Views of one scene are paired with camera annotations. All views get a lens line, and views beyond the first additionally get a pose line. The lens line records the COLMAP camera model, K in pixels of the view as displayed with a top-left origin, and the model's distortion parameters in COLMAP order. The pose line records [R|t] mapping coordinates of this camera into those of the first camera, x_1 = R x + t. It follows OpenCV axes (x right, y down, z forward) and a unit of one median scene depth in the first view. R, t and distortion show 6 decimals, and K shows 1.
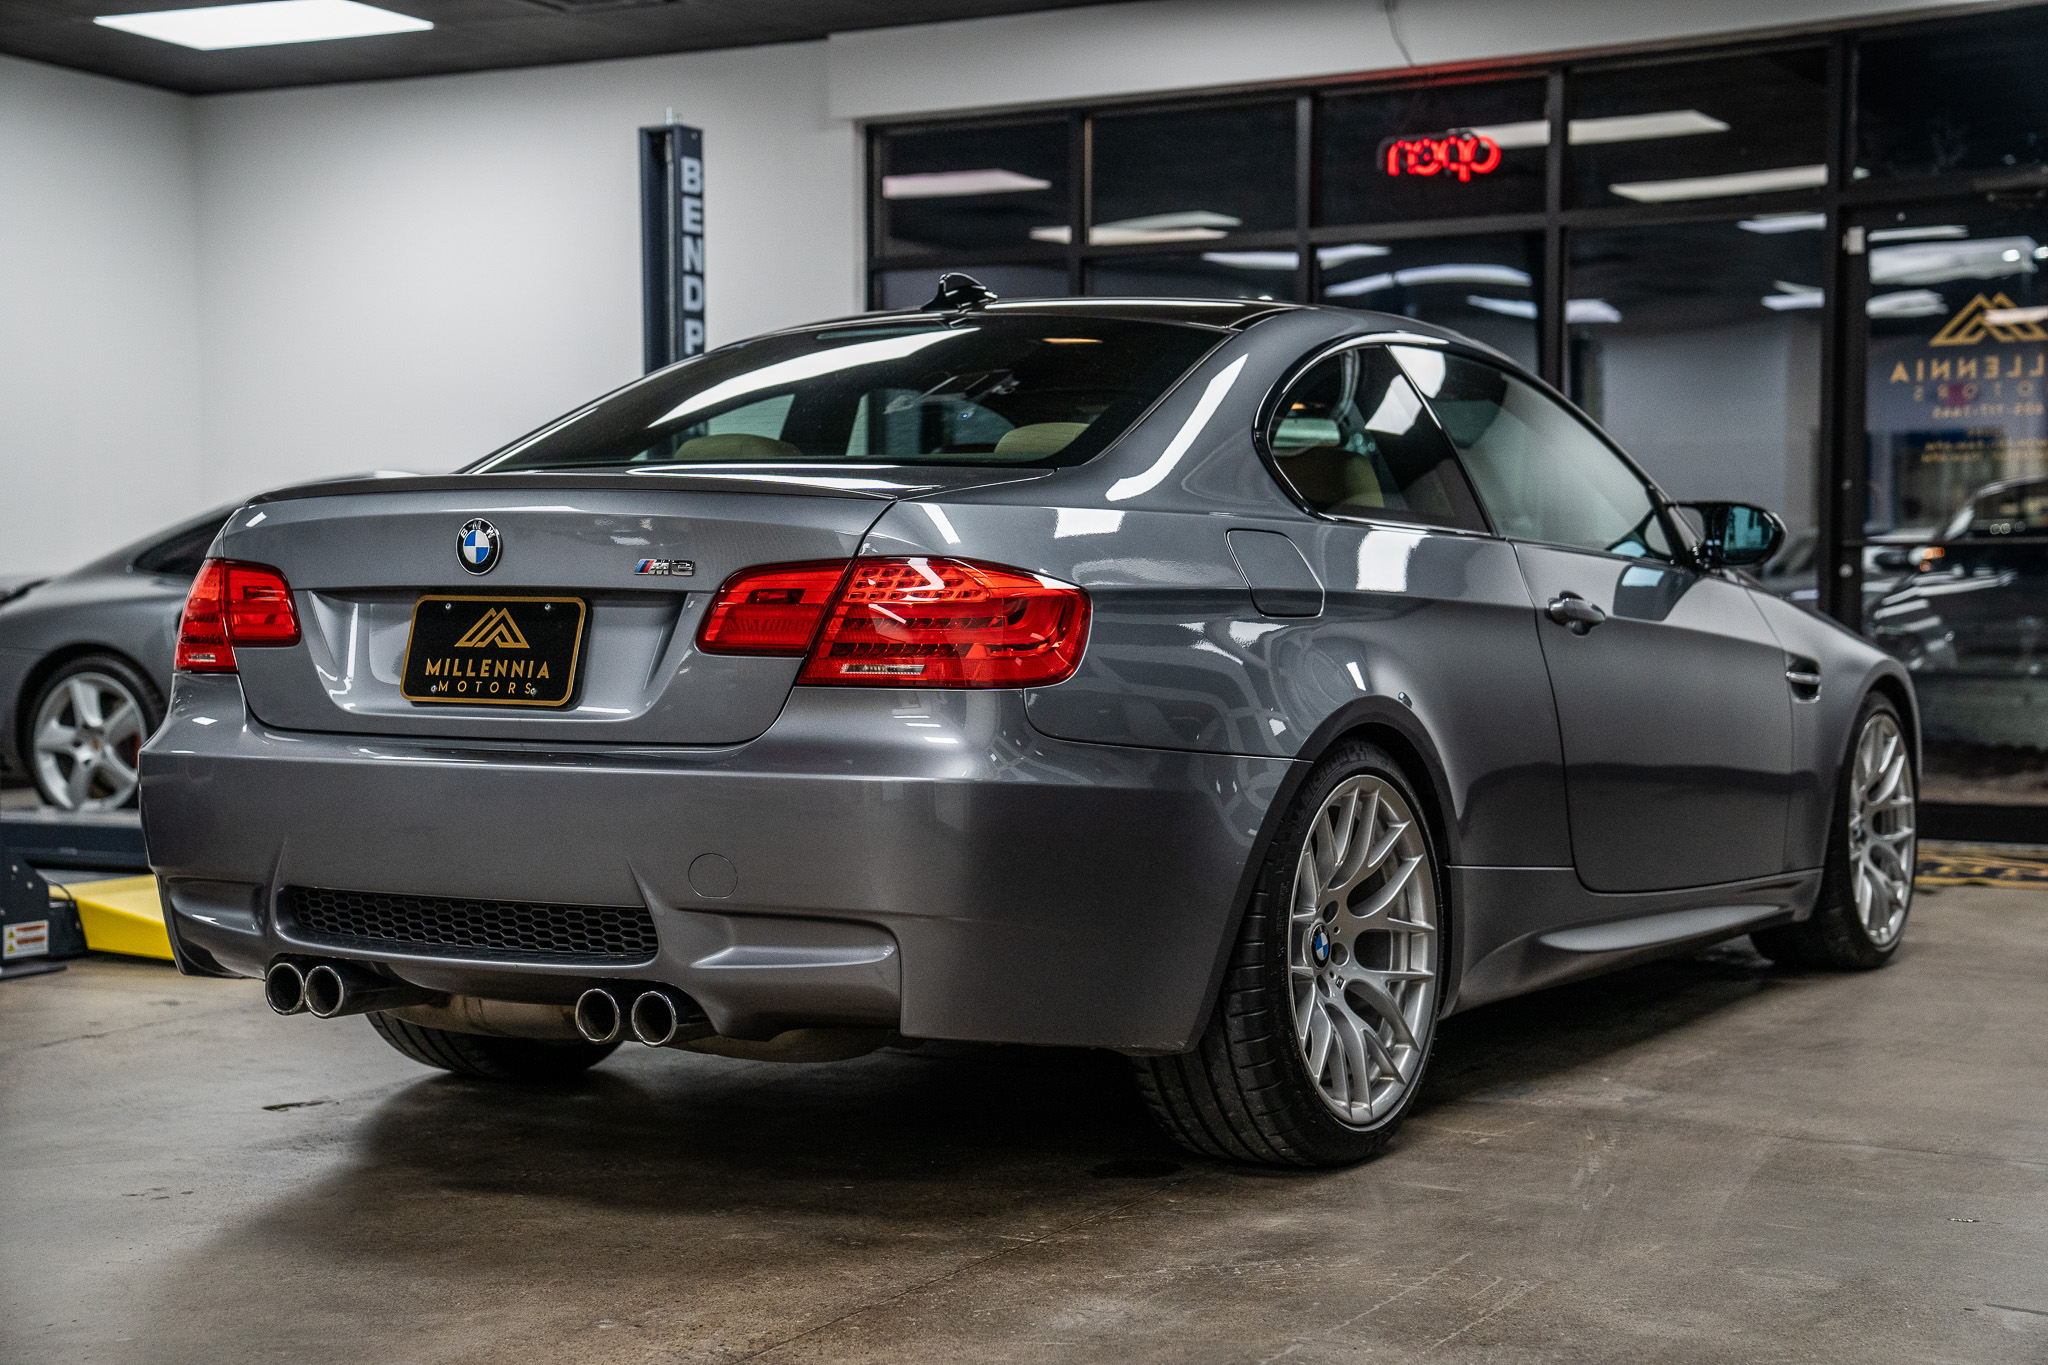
lens RADIAL K [[3036.5, 0, 1019.1], [0, 3036.5, 703.5], [0, 0, 1]] dist [0.236994, 0.000000]
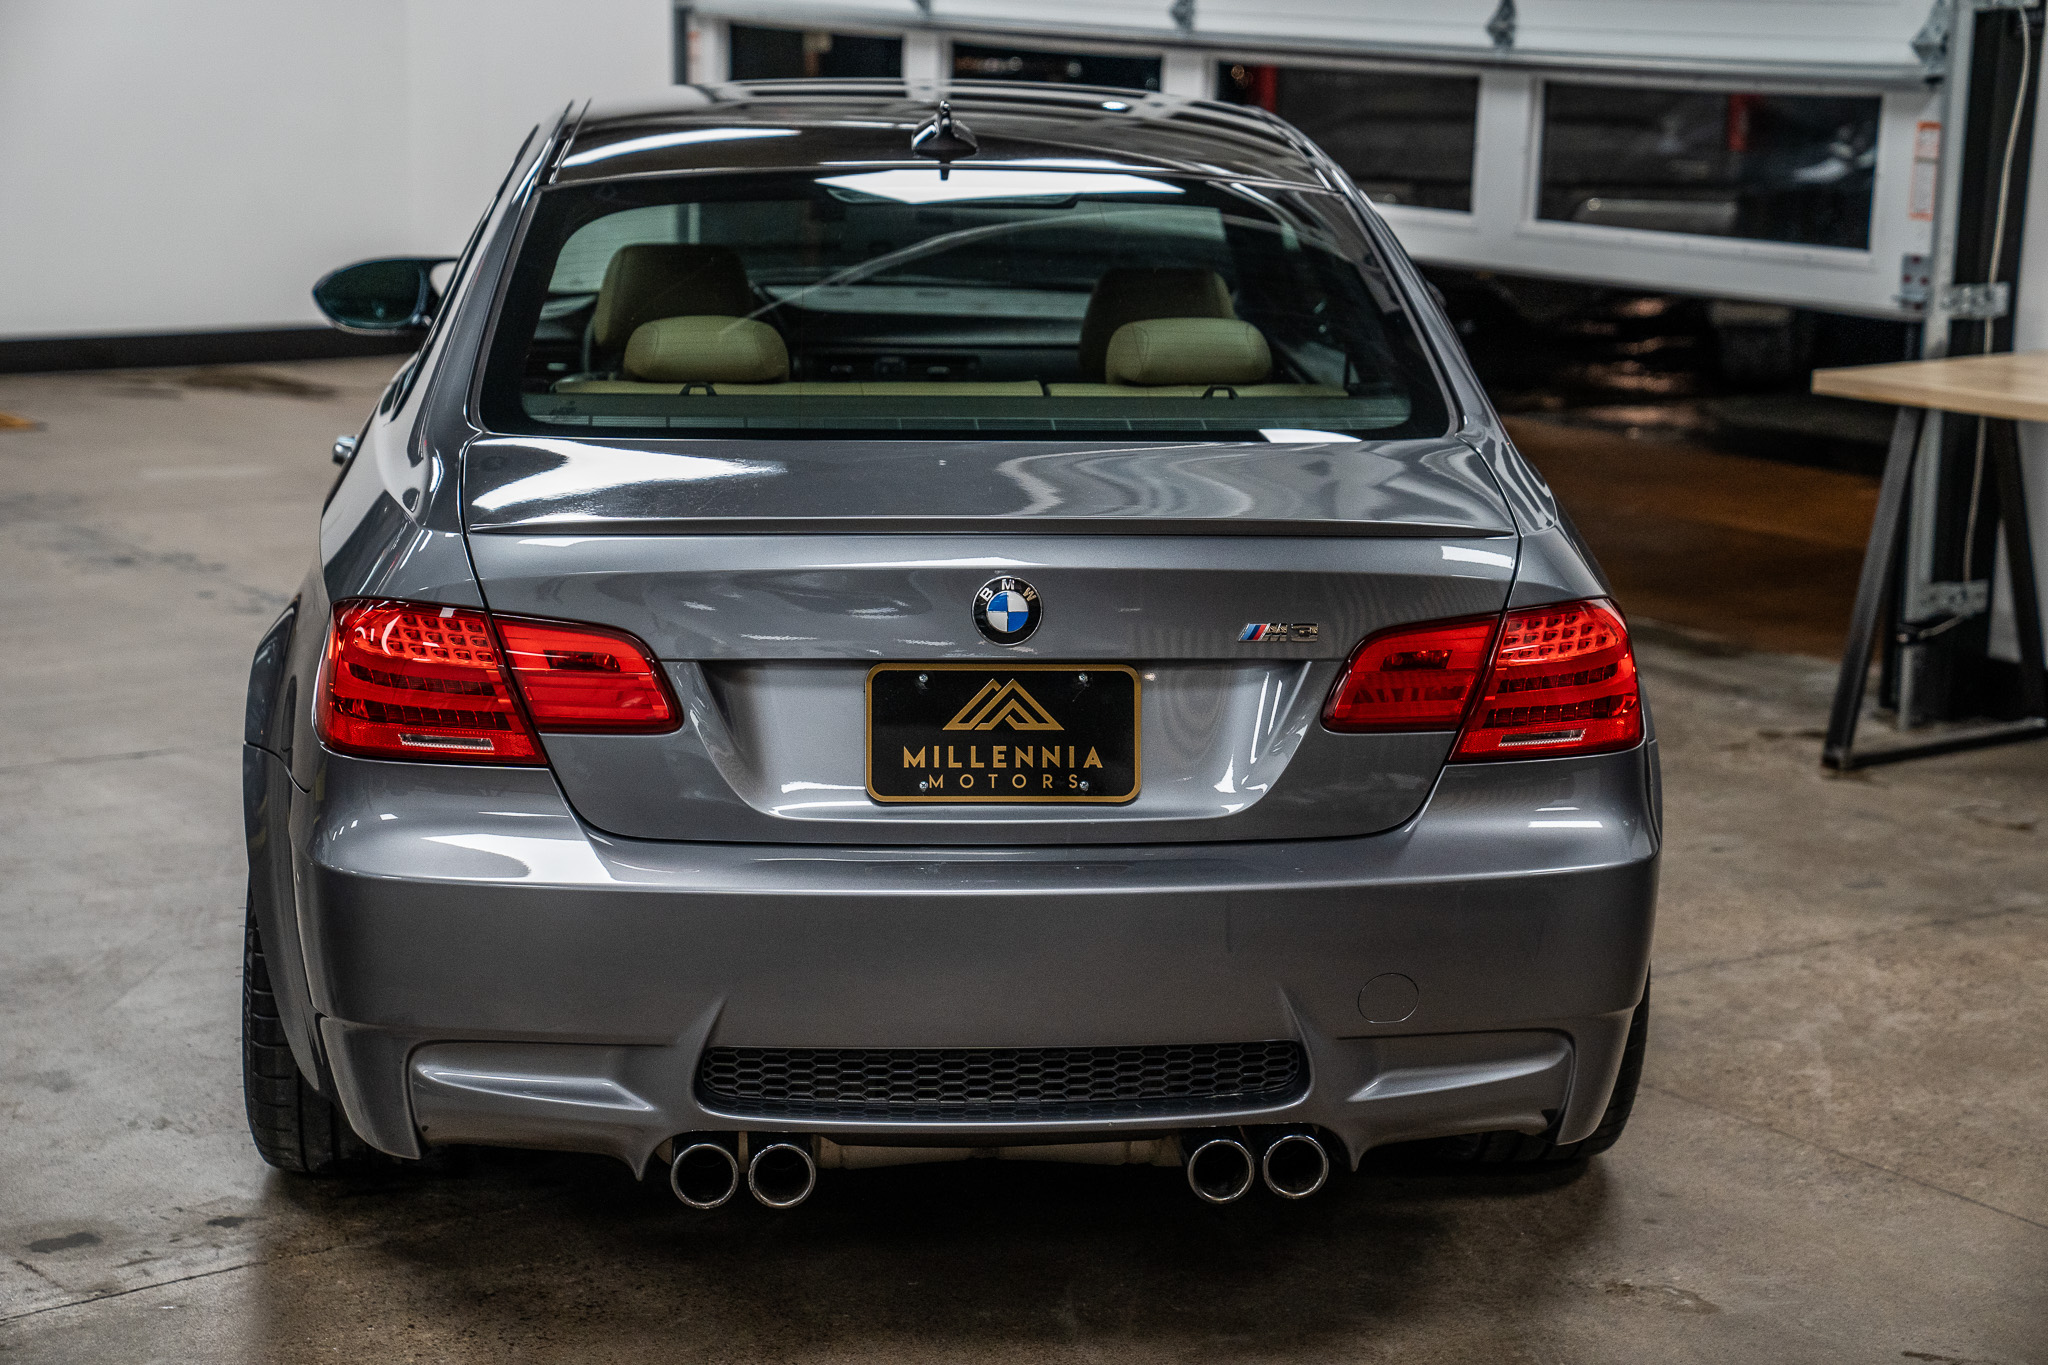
lens RADIAL K [[4144.6, 0, 1032.9], [0, 4144.6, 675.8], [0, 0, 1]] dist [0.300588, 0.000000]
pose [[0.807163, -0.100863, 0.581648, -0.796982], [0.009286, 0.987343, 0.158329, -0.204339], [-0.590256, -0.122397, 0.797883, 0.132849]]
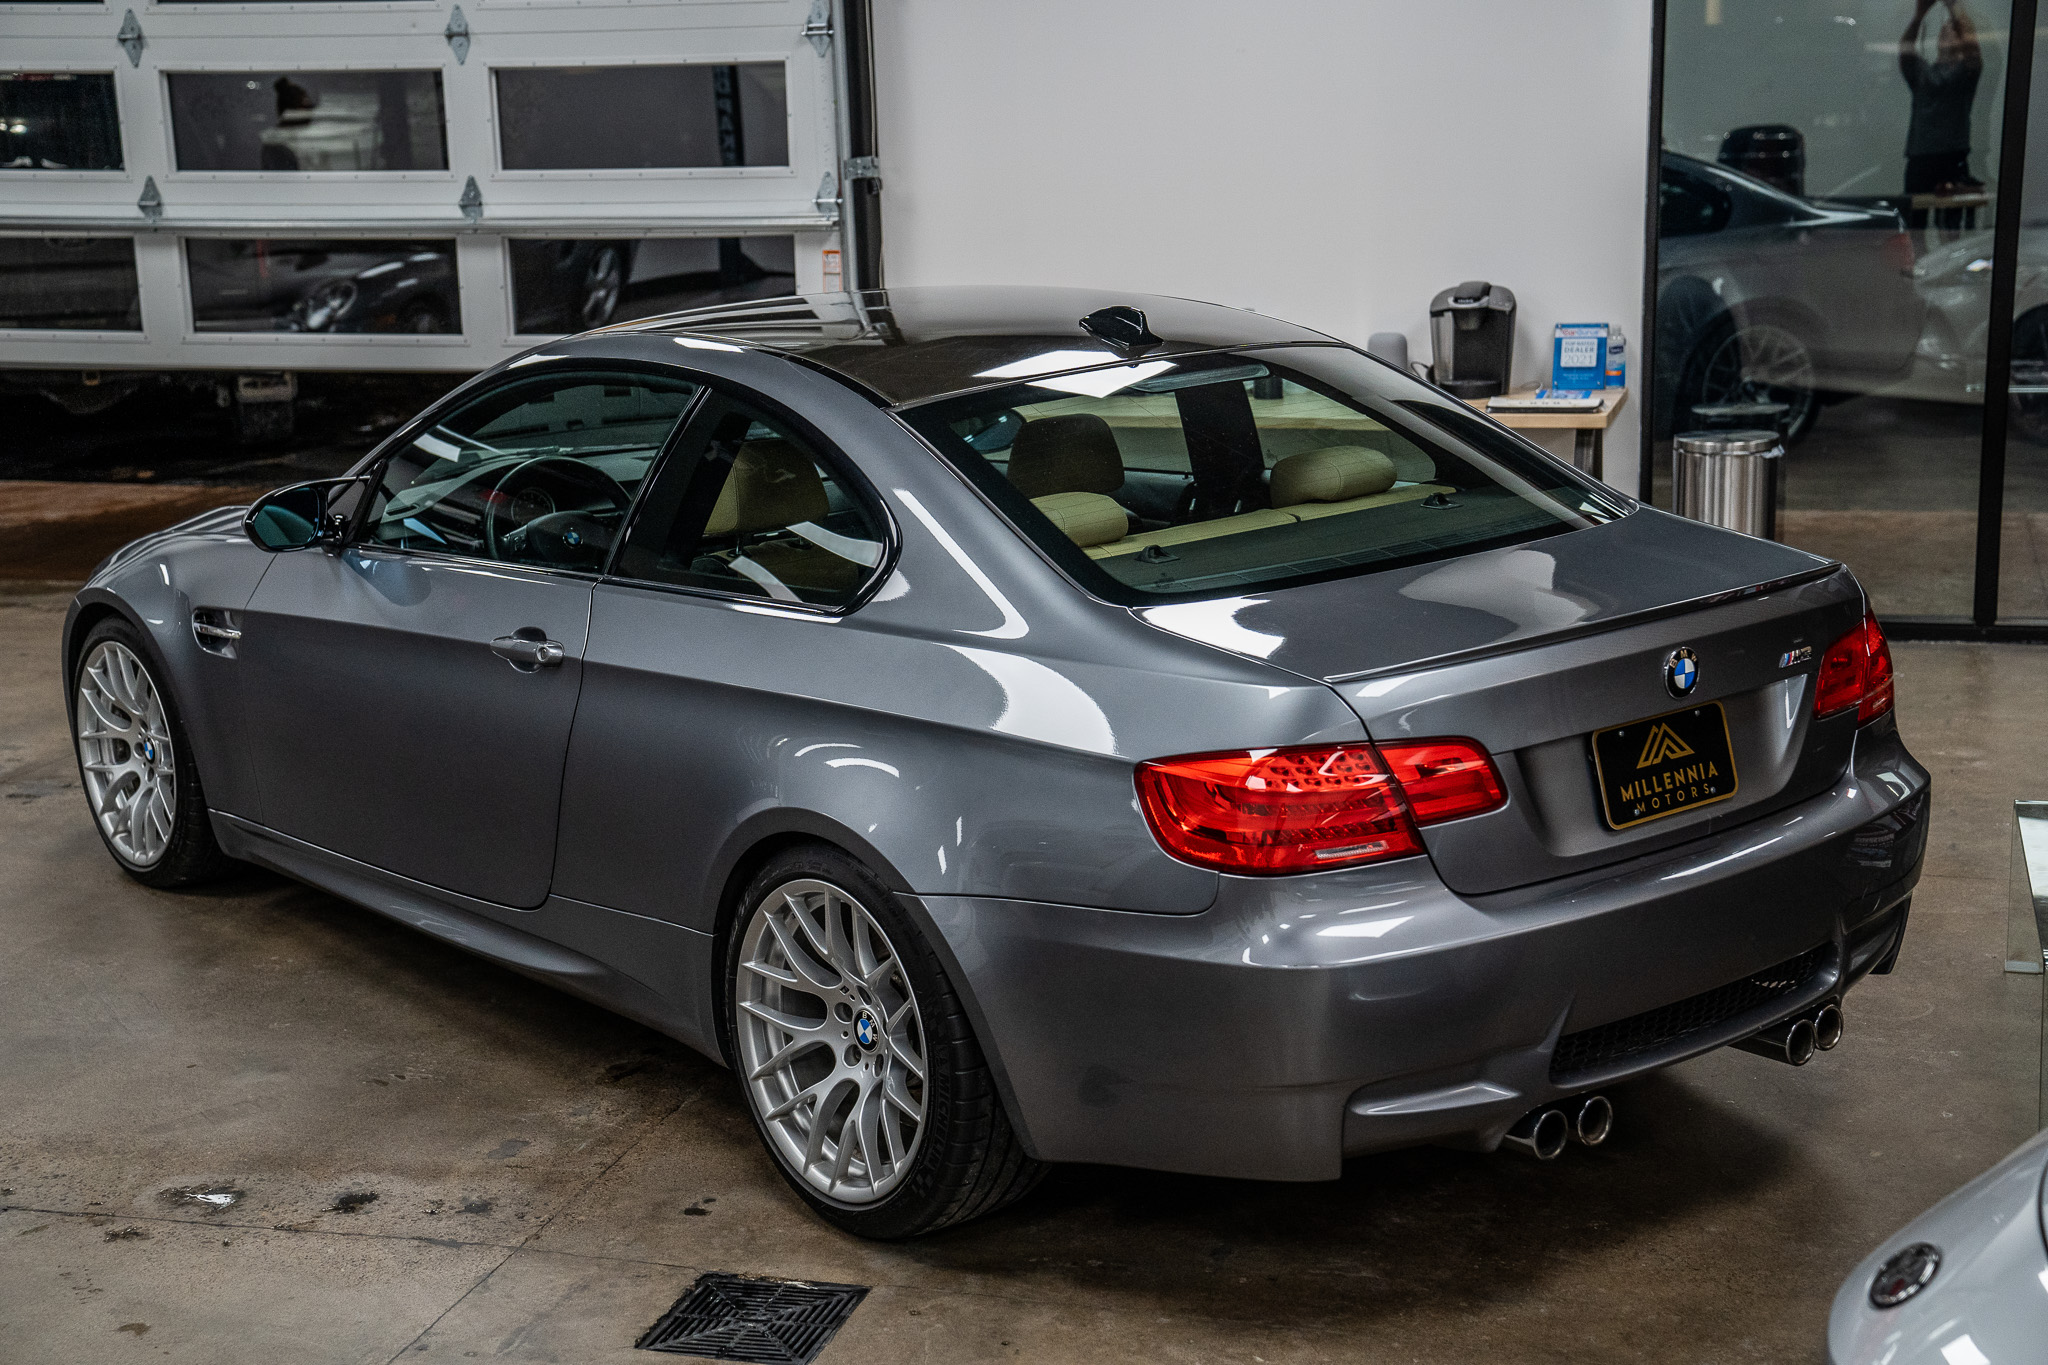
lens RADIAL K [[2976.0, 0, 1039.0], [0, 2976.0, 707.2], [0, 0, 1]] dist [0.181641, 0.000000]
pose [[0.312490, -0.225804, 0.922693, -1.218918], [0.069082, 0.974167, 0.215005, -0.280872], [-0.947406, -0.003445, 0.320016, 0.872754]]
